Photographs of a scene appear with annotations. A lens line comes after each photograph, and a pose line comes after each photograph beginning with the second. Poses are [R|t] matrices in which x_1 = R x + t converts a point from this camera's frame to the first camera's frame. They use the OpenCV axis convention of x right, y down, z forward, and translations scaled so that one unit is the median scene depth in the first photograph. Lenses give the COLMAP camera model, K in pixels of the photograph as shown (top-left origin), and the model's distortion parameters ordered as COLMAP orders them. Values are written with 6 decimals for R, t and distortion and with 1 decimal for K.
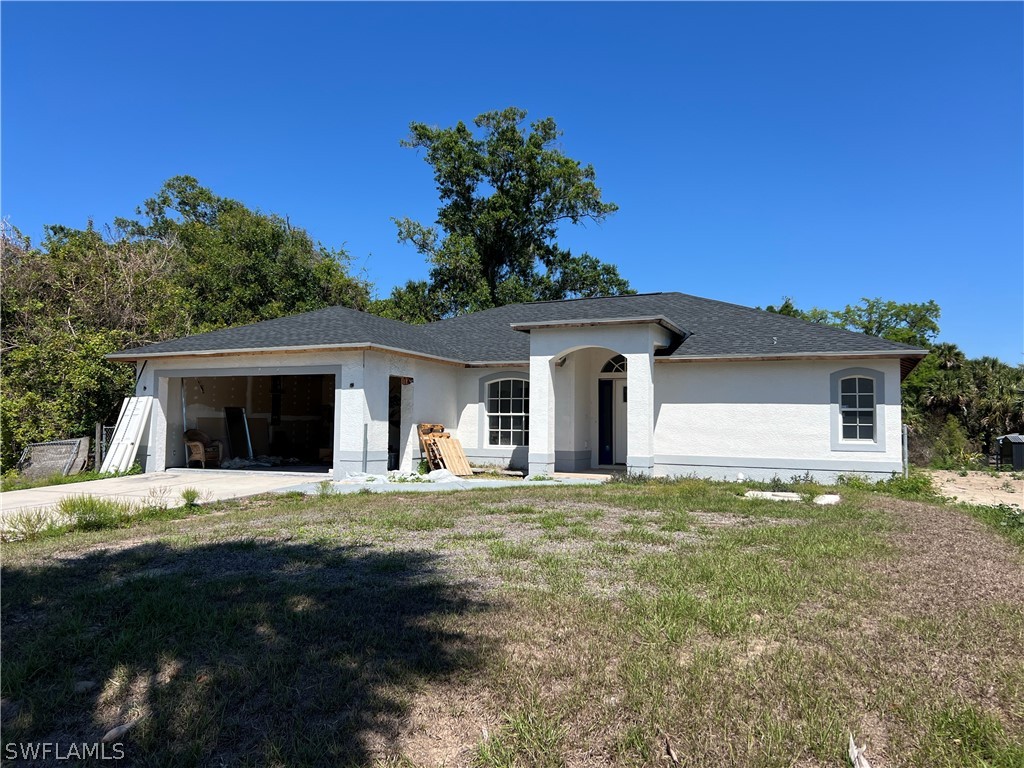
lens RADIAL K [[776.9, 0, 512.0], [0, 776.9, 384.0], [0, 0, 1]] dist [0.077562, -0.000567]
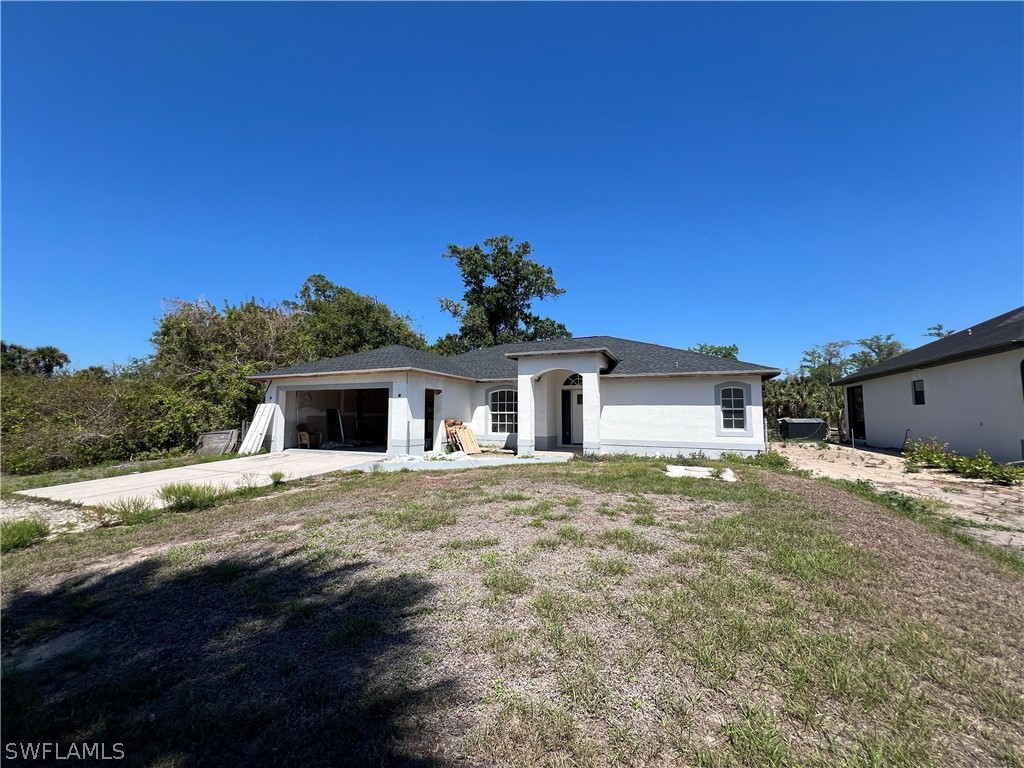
lens RADIAL K [[410.8, 0, 512.0], [0, 410.8, 384.0], [0, 0, 1]] dist [0.000069, 0.000005]
pose [[0.999883, -0.007008, 0.013579, 0.000426], [0.007232, 0.999838, -0.016506, -0.004953], [-0.013461, 0.016603, 0.999772, 0.178263]]
